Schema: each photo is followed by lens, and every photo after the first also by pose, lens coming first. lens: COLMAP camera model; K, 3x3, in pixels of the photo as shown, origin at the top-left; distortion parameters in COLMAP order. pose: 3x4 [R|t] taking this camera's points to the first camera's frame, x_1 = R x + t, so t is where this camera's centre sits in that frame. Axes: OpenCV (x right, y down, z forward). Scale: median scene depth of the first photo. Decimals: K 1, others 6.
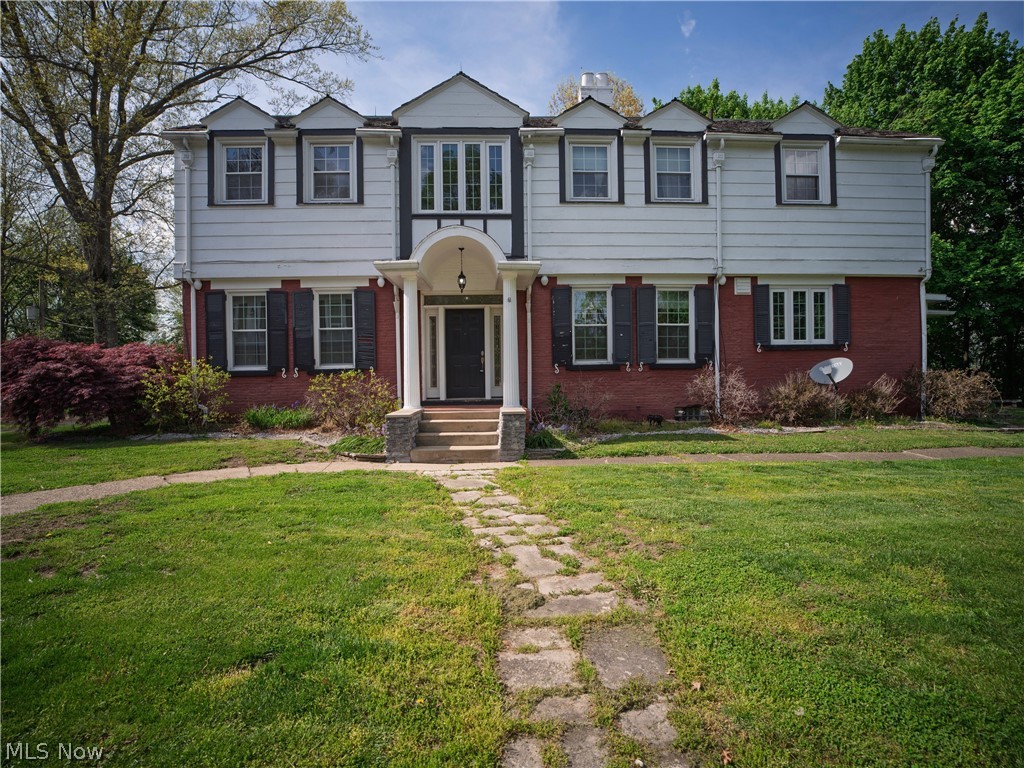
lens RADIAL K [[403.7, 0, 510.7], [0, 403.7, 374.1], [0, 0, 1]] dist [-0.024775, 0.000921]
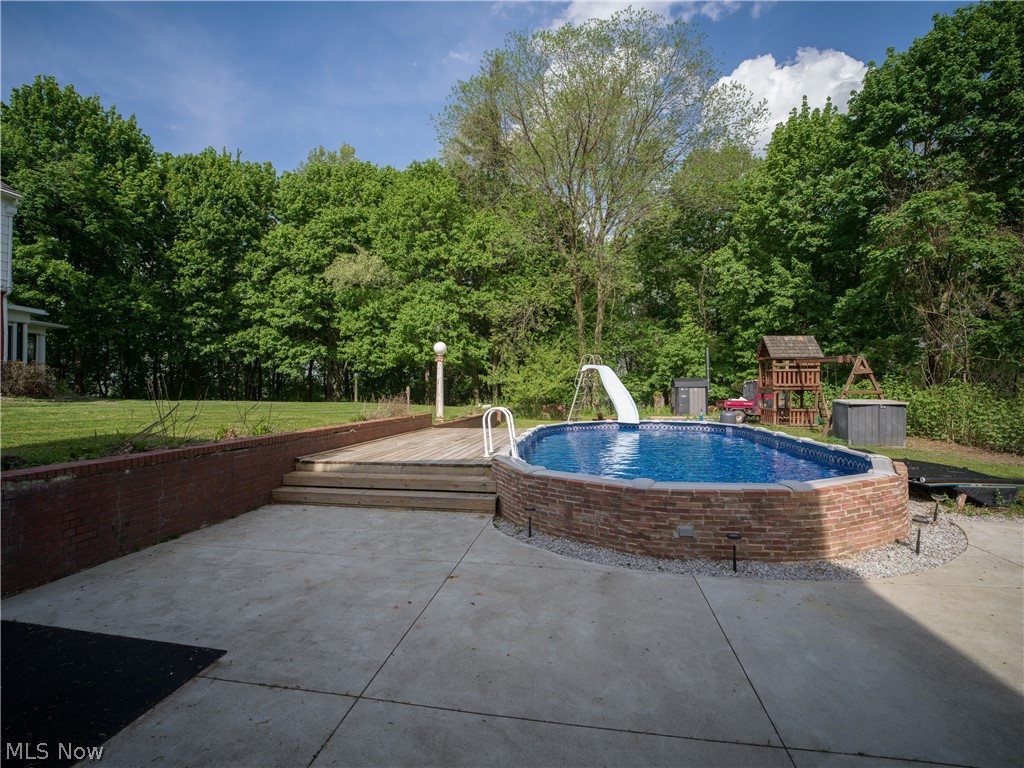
lens RADIAL K [[466.1, 0, 511.1], [0, 466.1, 383.6], [0, 0, 1]] dist [-0.031581, 0.005954]
pose [[0.176679, 0.017980, 0.984104, -0.138307], [0.034257, 0.999115, -0.024405, 0.141815], [-0.983672, 0.038024, 0.175907, -0.845130]]
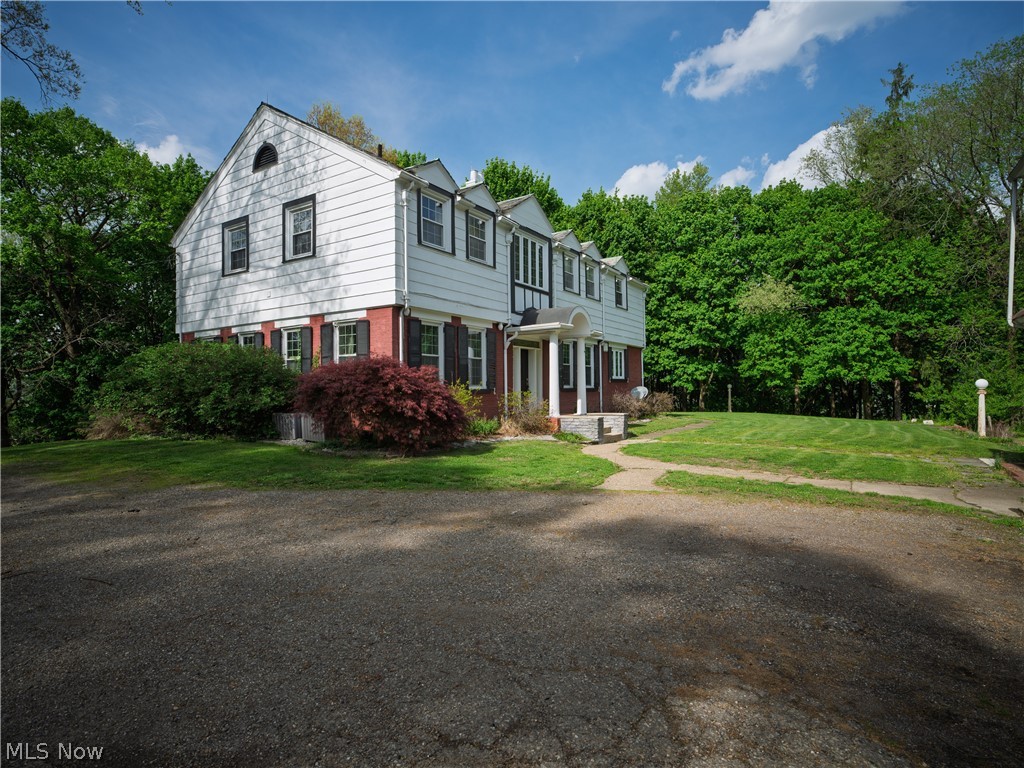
lens RADIAL K [[534.5, 0, 501.9], [0, 534.5, 389.7], [0, 0, 1]] dist [-0.001899, 0.000428]
pose [[0.593008, 0.009204, 0.805144, -1.731895], [0.021292, 0.999406, -0.027107, 0.036478], [-0.804915, 0.033218, 0.592460, -0.081275]]
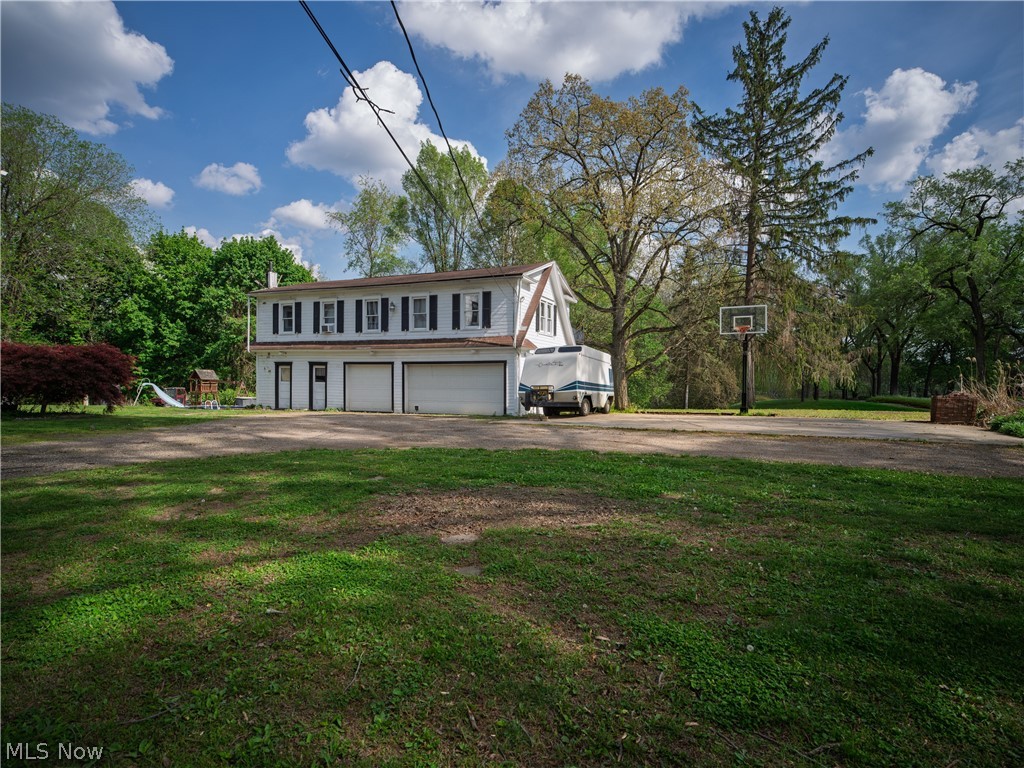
lens RADIAL K [[534.5, 0, 508.0], [0, 534.5, 377.6], [0, 0, 1]] dist [-0.001899, 0.000428]
pose [[-0.927274, 0.004617, 0.374356, -2.598389], [0.011230, 0.999817, 0.015485, -0.029021], [-0.374216, 0.018562, -0.927156, 1.956737]]
